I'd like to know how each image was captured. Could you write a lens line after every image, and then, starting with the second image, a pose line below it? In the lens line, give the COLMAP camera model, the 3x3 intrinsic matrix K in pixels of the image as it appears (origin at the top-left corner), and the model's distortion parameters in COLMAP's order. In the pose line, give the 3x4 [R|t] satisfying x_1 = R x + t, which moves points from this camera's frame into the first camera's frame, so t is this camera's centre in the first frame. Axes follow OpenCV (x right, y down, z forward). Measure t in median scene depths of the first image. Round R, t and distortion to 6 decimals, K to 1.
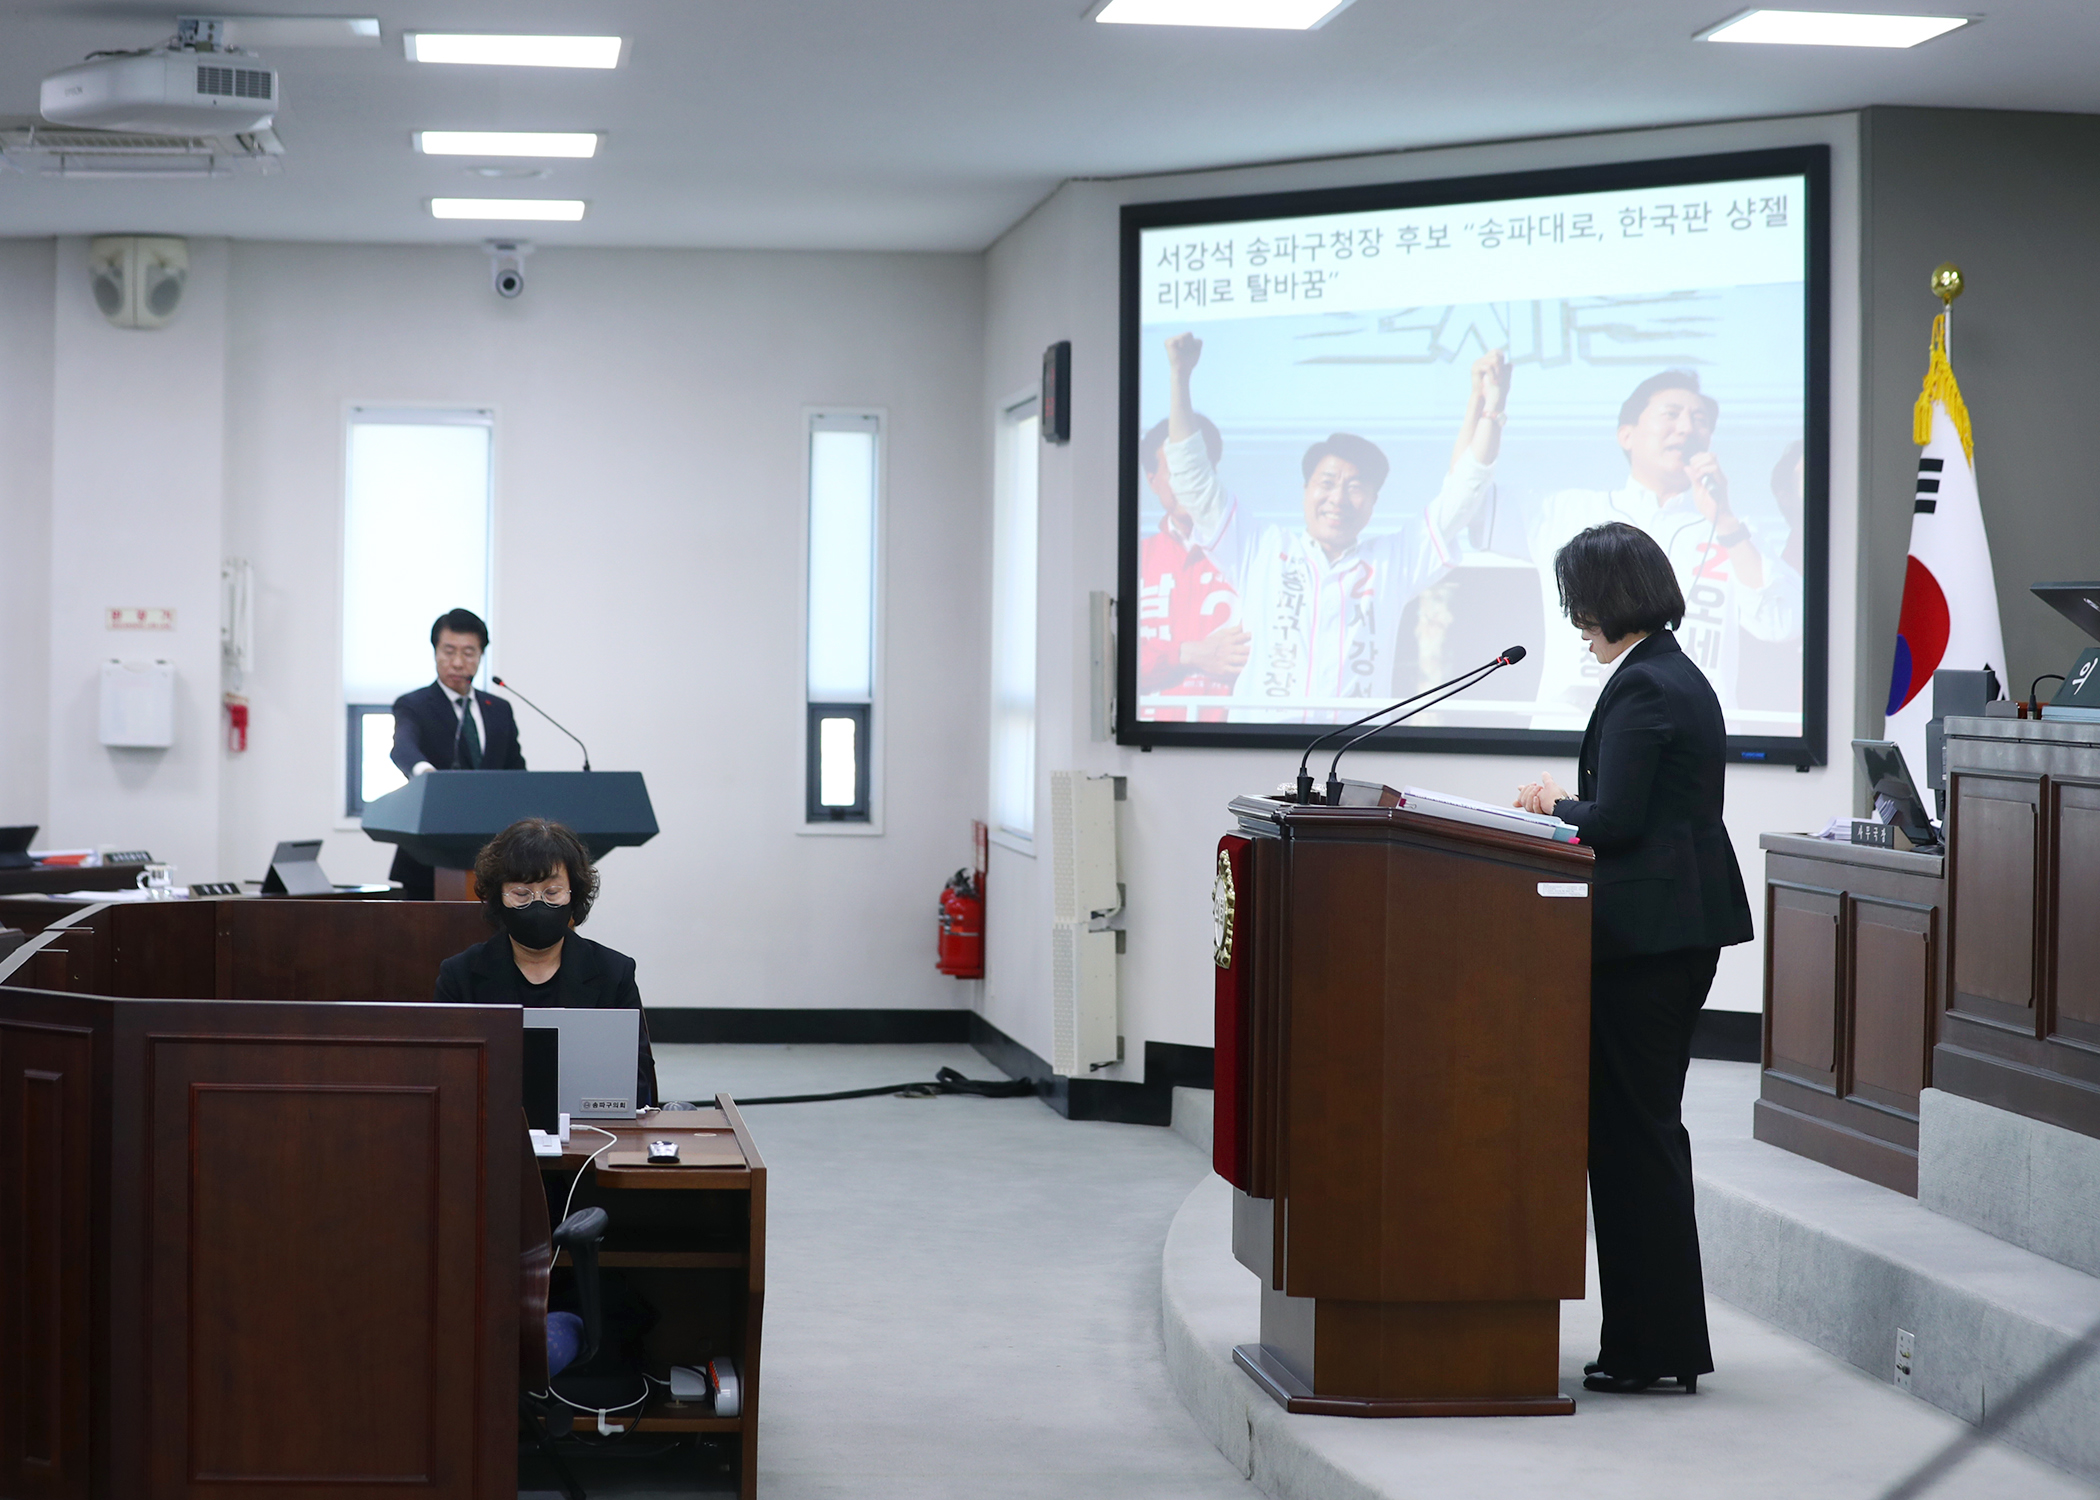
lens RADIAL K [[4893.1, 0, 1049.6], [0, 4893.1, 699.3], [0, 0, 1]] dist [-0.317069, -0.167897]
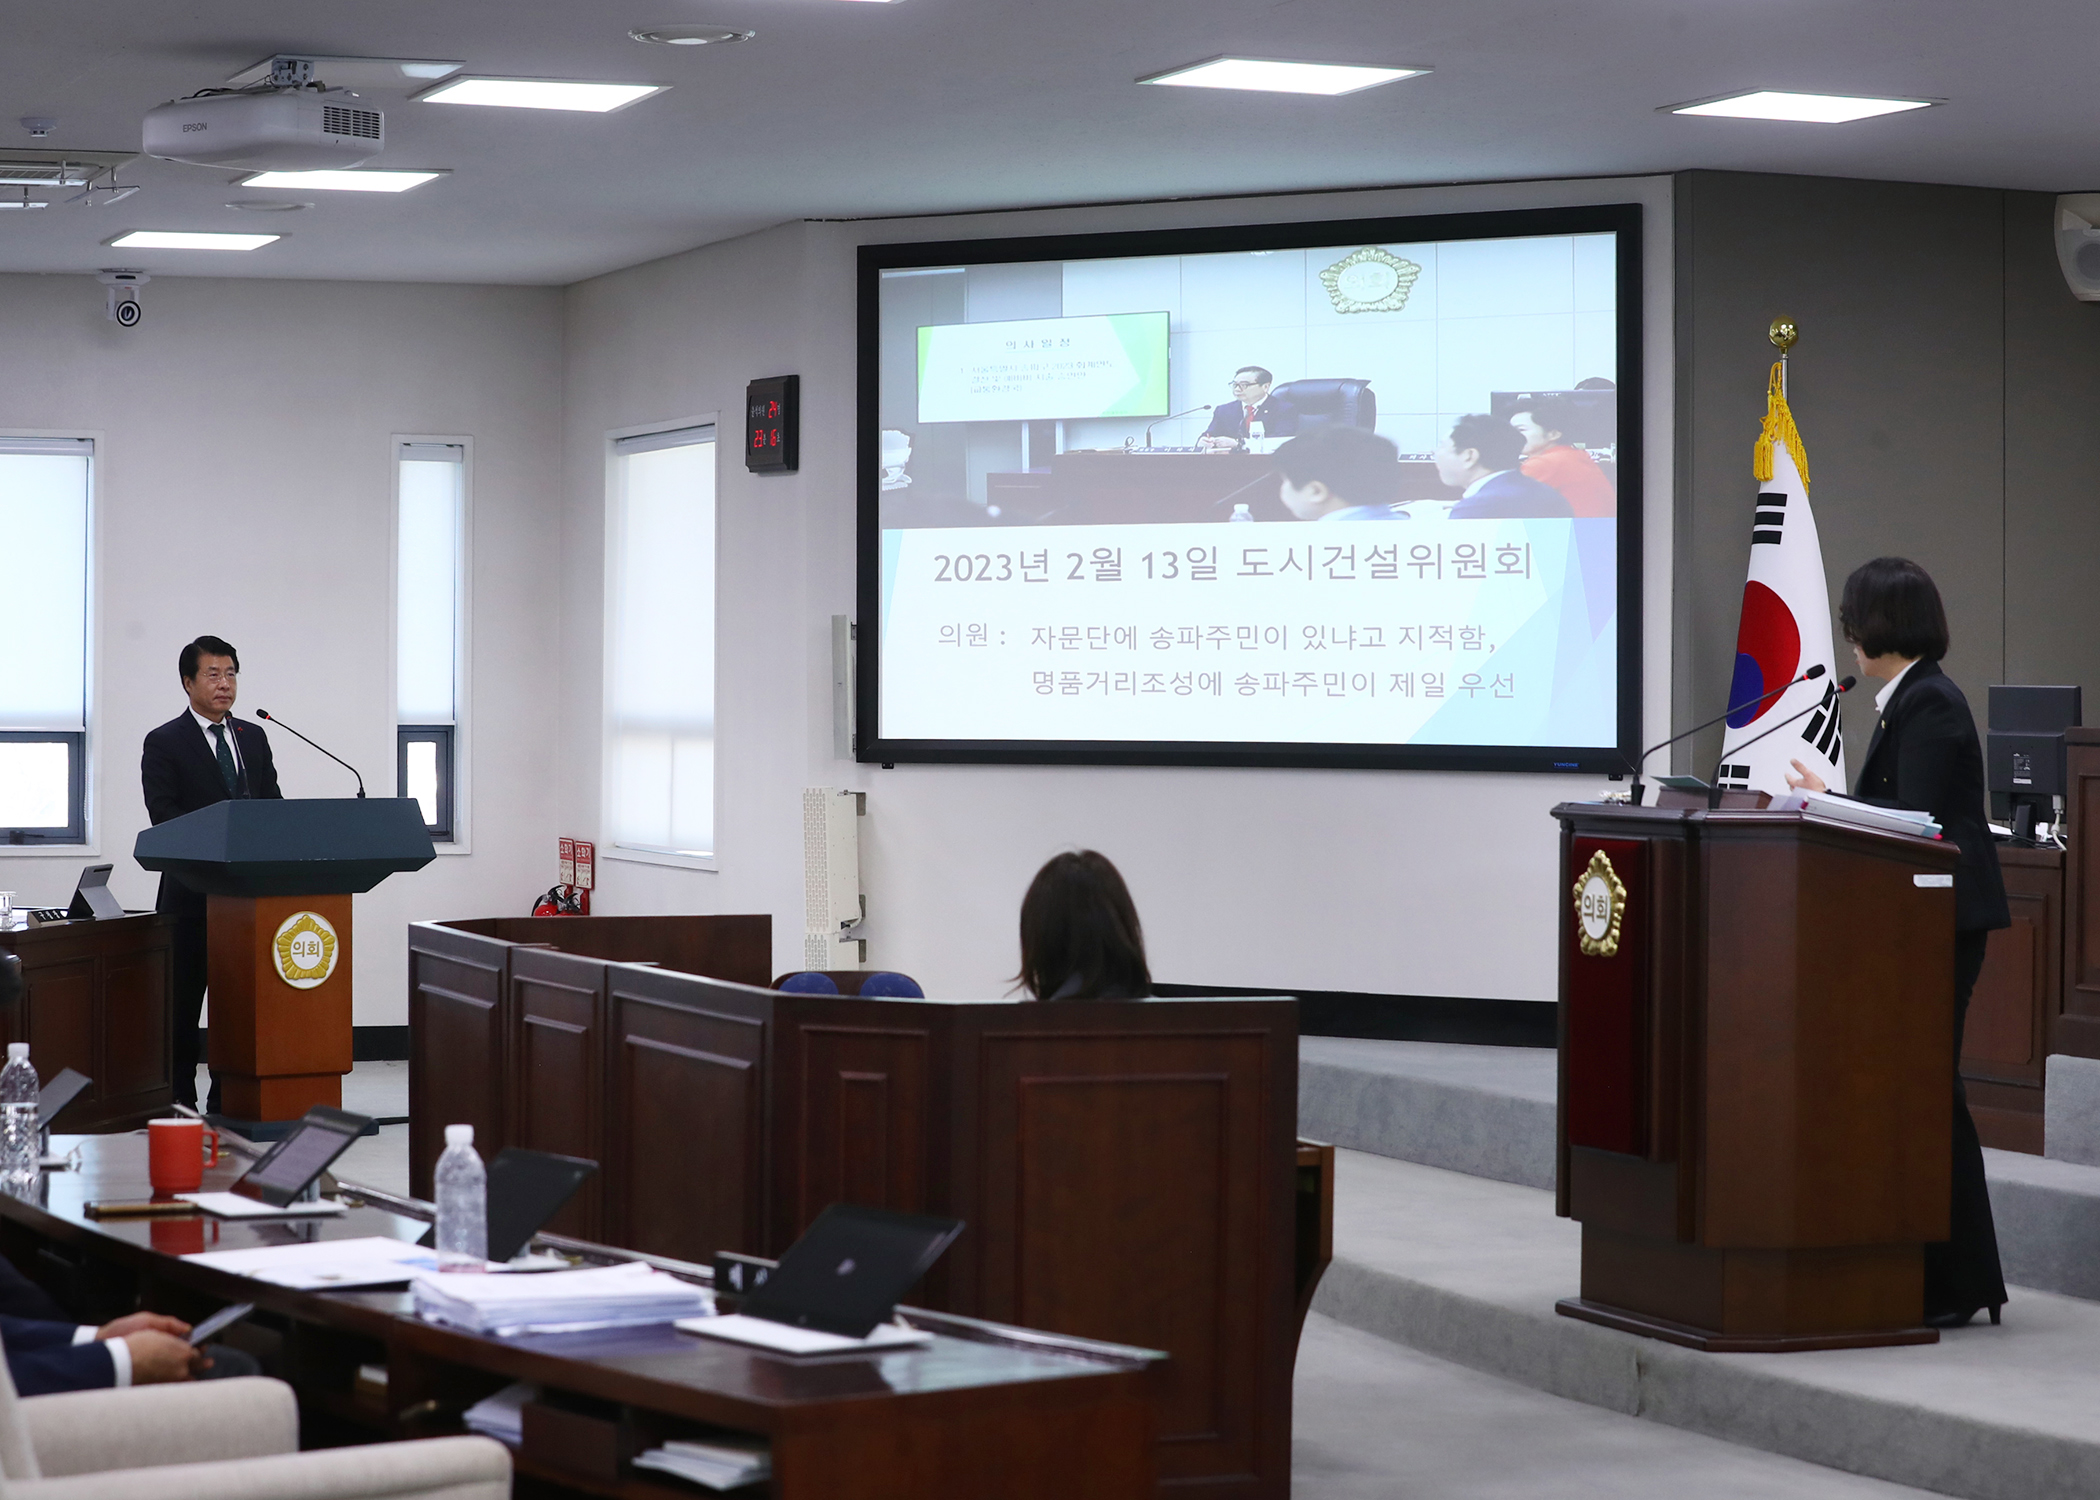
lens RADIAL K [[4934.0, 0, 1050.3], [0, 4934.0, 814.6], [0, 0, 1]] dist [-0.376719, 0.667182]
pose [[0.968574, -0.012619, 0.248404, -0.207535], [0.007790, 0.999761, 0.020414, -0.000680], [-0.248602, -0.017838, 0.968441, -0.028698]]
